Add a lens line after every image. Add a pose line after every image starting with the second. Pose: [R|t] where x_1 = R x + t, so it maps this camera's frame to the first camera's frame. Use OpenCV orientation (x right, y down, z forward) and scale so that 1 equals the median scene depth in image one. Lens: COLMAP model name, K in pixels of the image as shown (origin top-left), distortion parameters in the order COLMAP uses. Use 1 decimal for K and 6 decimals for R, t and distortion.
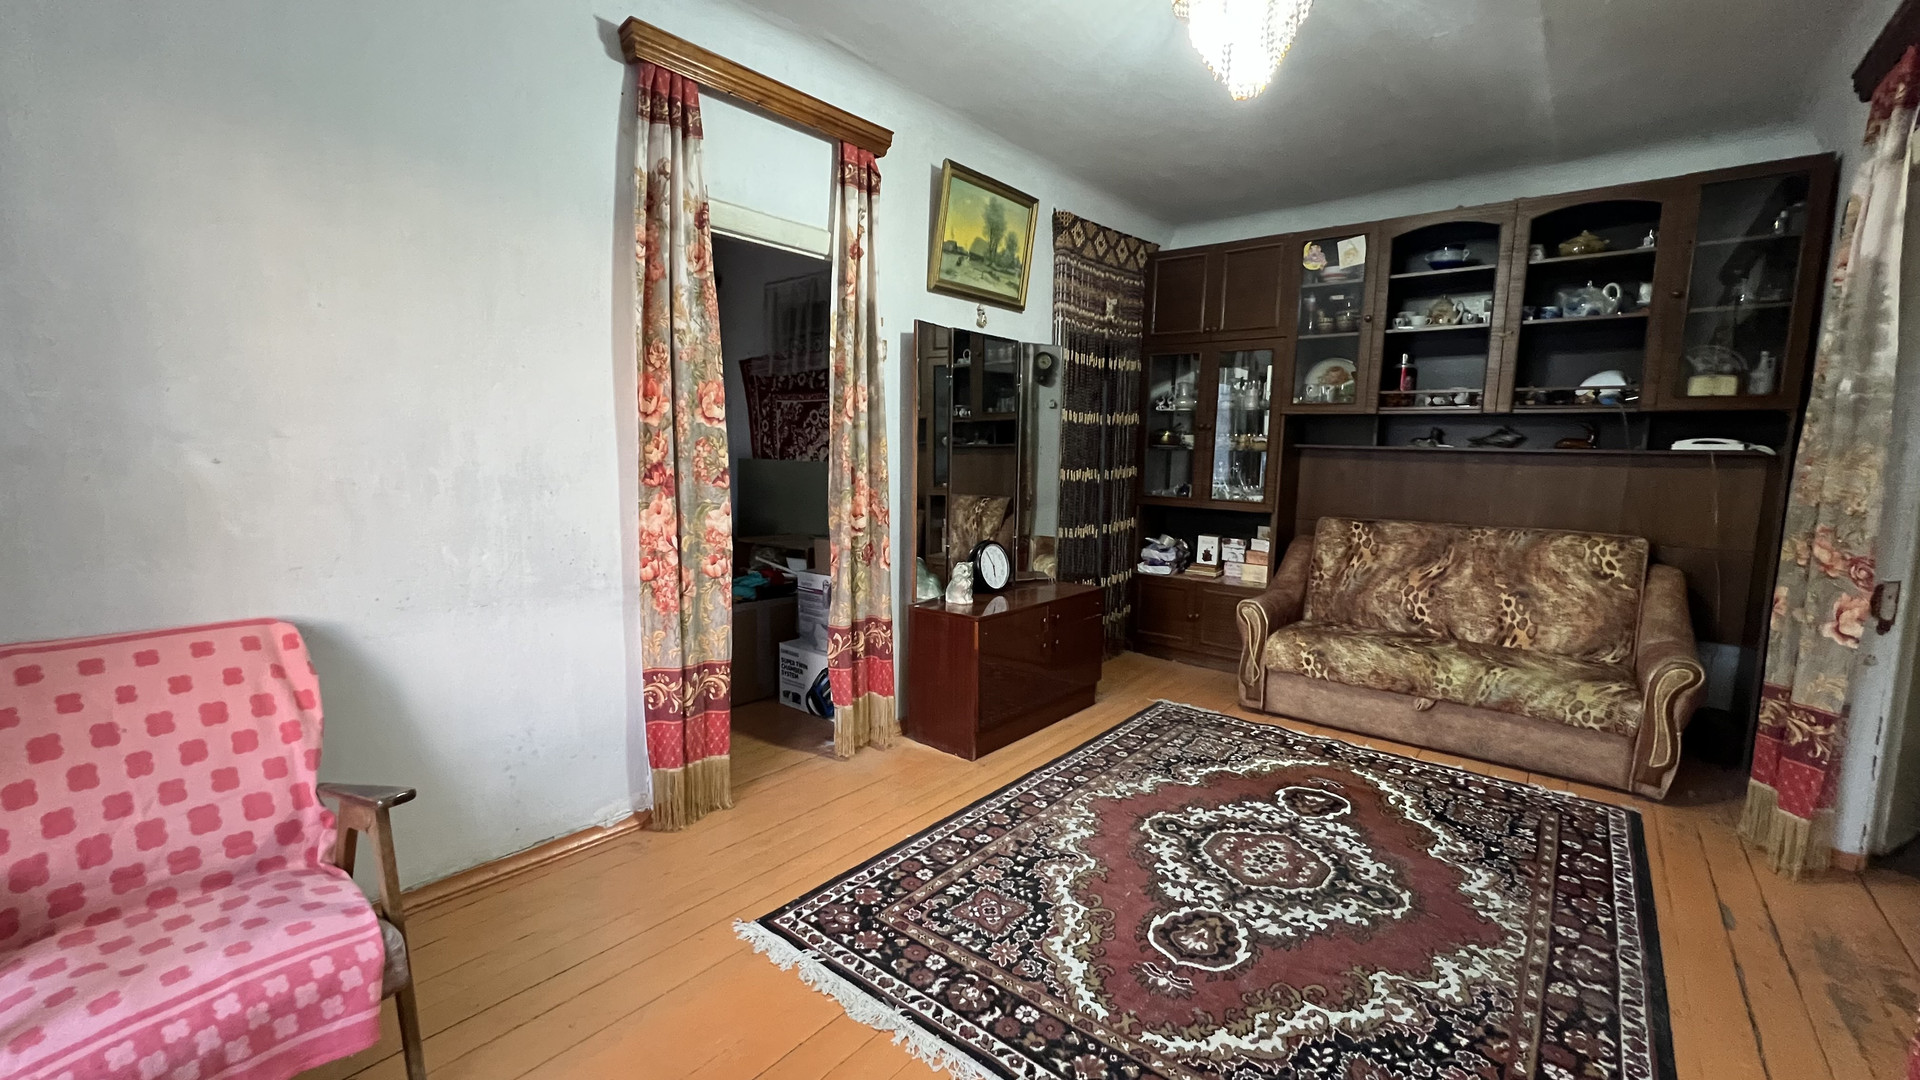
lens RADIAL K [[767.4, 0, 961.6], [0, 767.4, 538.1], [0, 0, 1]] dist [-0.000621, -0.000026]
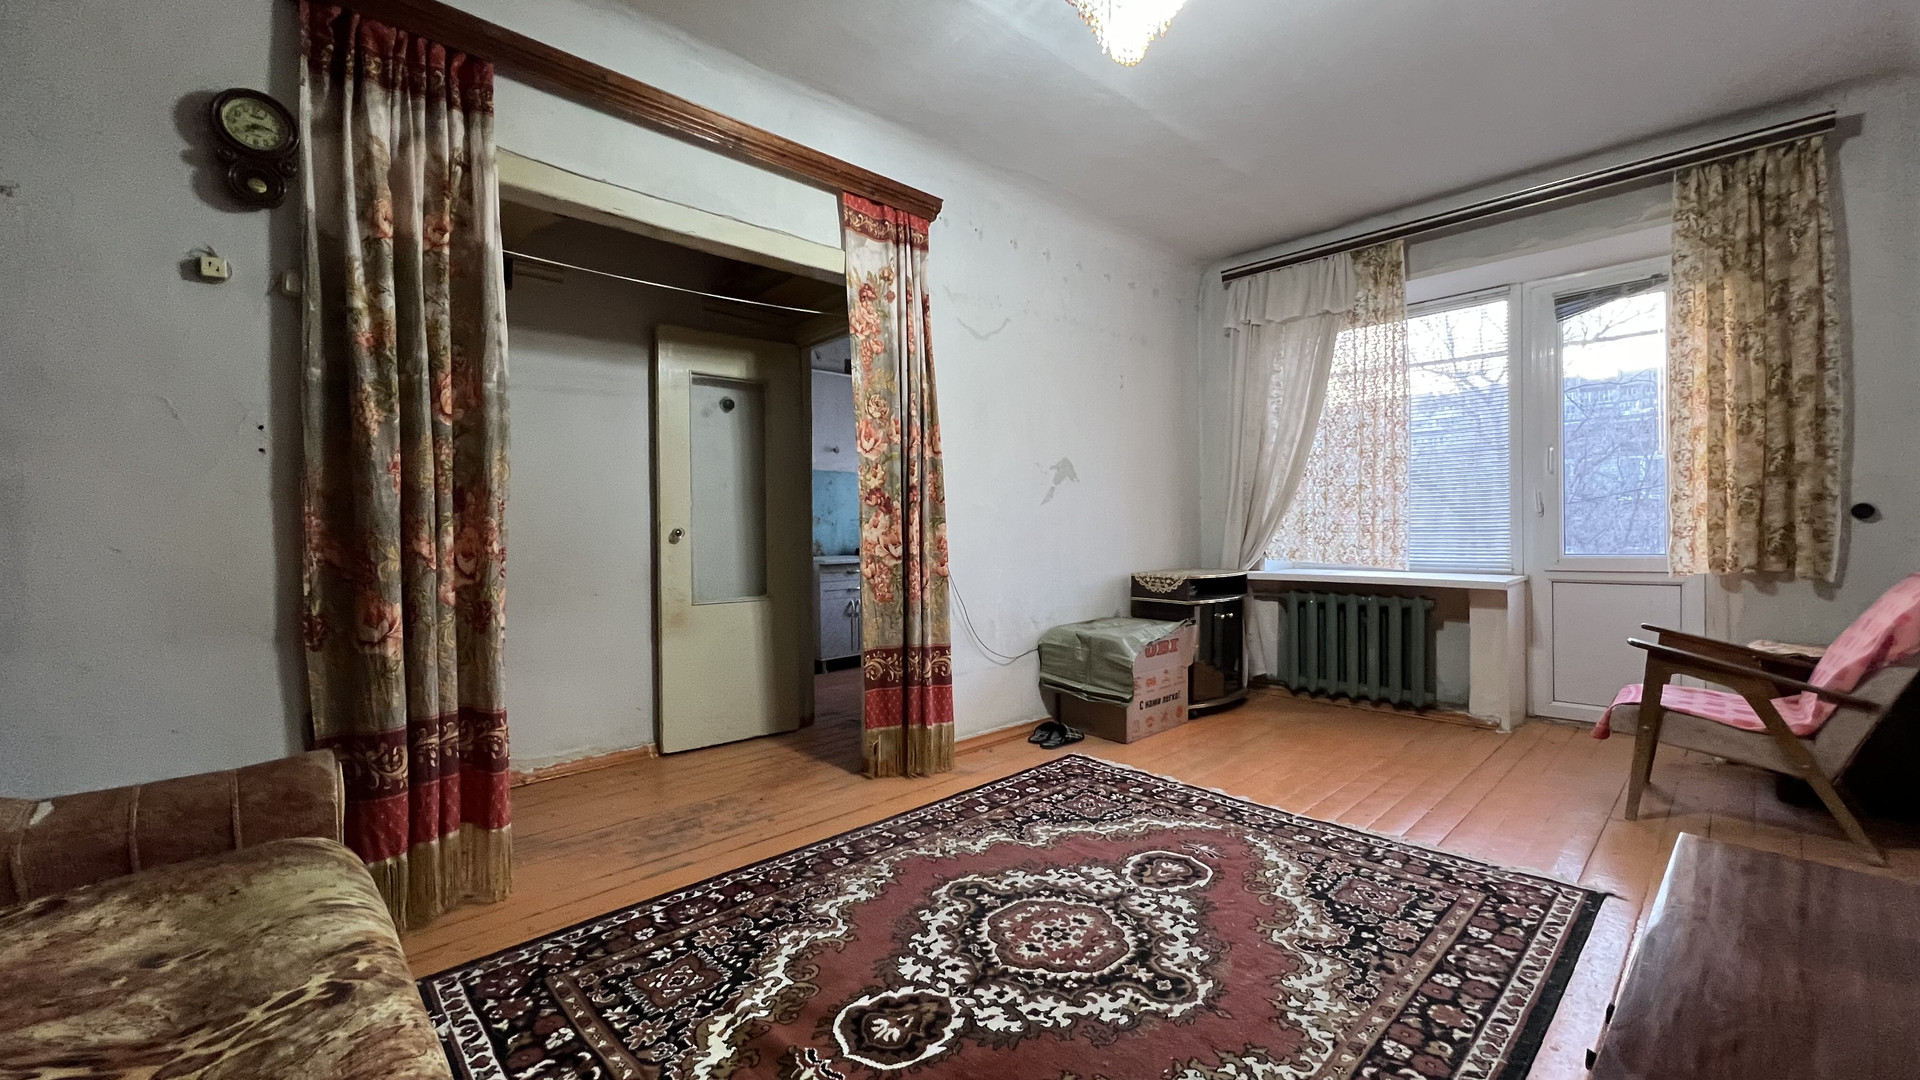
lens RADIAL K [[767.4, 0, 957.2], [0, 767.4, 540.5], [0, 0, 1]] dist [-0.000621, -0.000026]
pose [[-0.991713, -0.006399, 0.128317, 0.444223], [0.010870, 0.990999, 0.133426, -0.118378], [-0.128016, 0.133715, -0.982717, 1.960956]]
